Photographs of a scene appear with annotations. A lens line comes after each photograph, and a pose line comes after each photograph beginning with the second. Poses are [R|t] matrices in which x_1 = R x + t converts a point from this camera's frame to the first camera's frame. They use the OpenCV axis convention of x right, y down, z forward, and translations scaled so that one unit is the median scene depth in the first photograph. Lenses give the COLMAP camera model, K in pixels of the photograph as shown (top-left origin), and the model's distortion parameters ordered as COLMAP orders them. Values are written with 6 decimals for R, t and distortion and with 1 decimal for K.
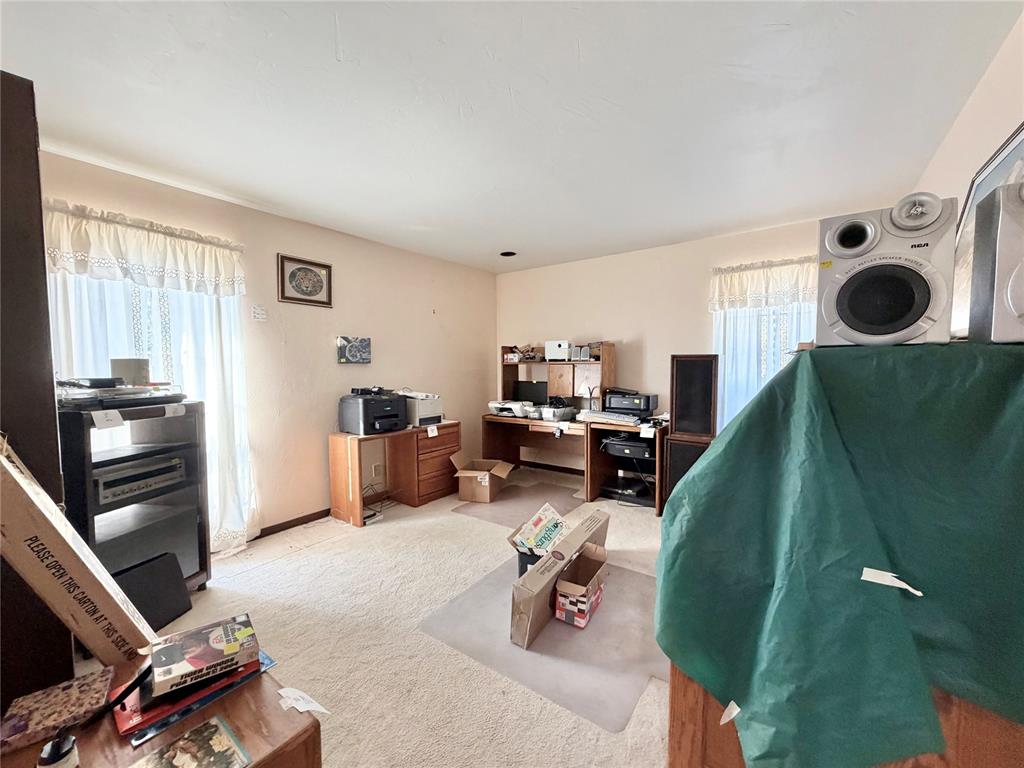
lens RADIAL K [[407.2, 0, 514.0], [0, 407.2, 383.9], [0, 0, 1]] dist [-0.001861, -0.000238]
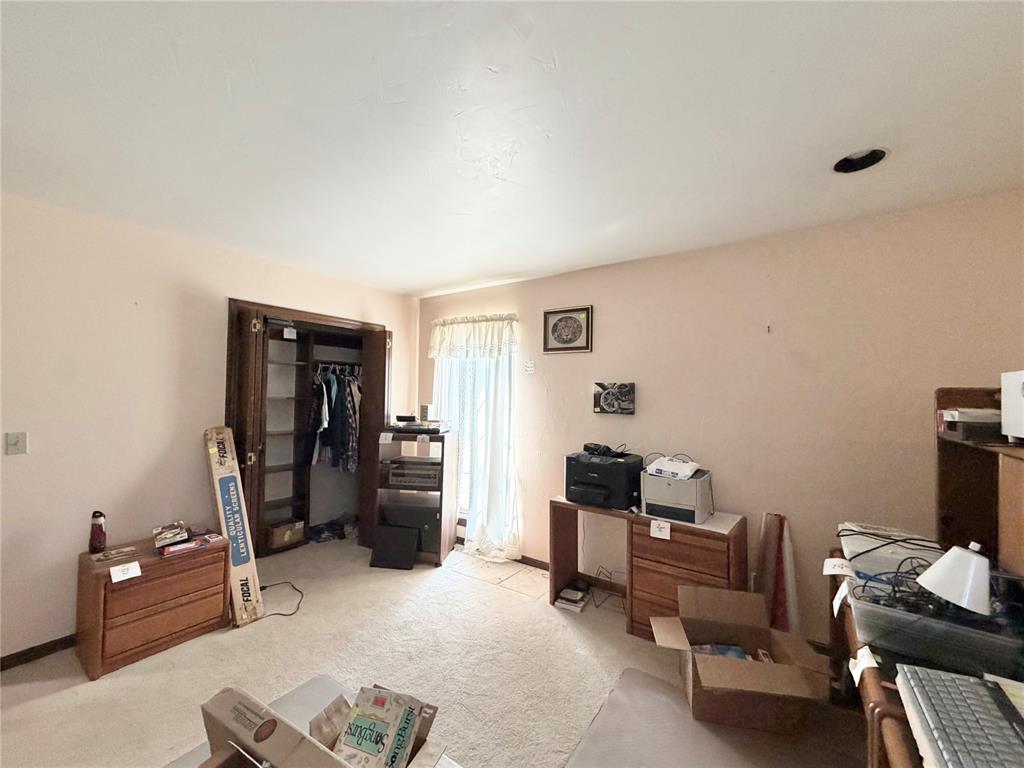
lens RADIAL K [[407.2, 0, 514.0], [0, 407.2, 383.9], [0, 0, 1]] dist [-0.001861, -0.000238]
pose [[0.007329, -0.019397, -0.999785, 0.467982], [-0.064644, 0.997711, -0.019830, -0.086668], [0.997881, 0.064776, 0.006059, 0.835513]]
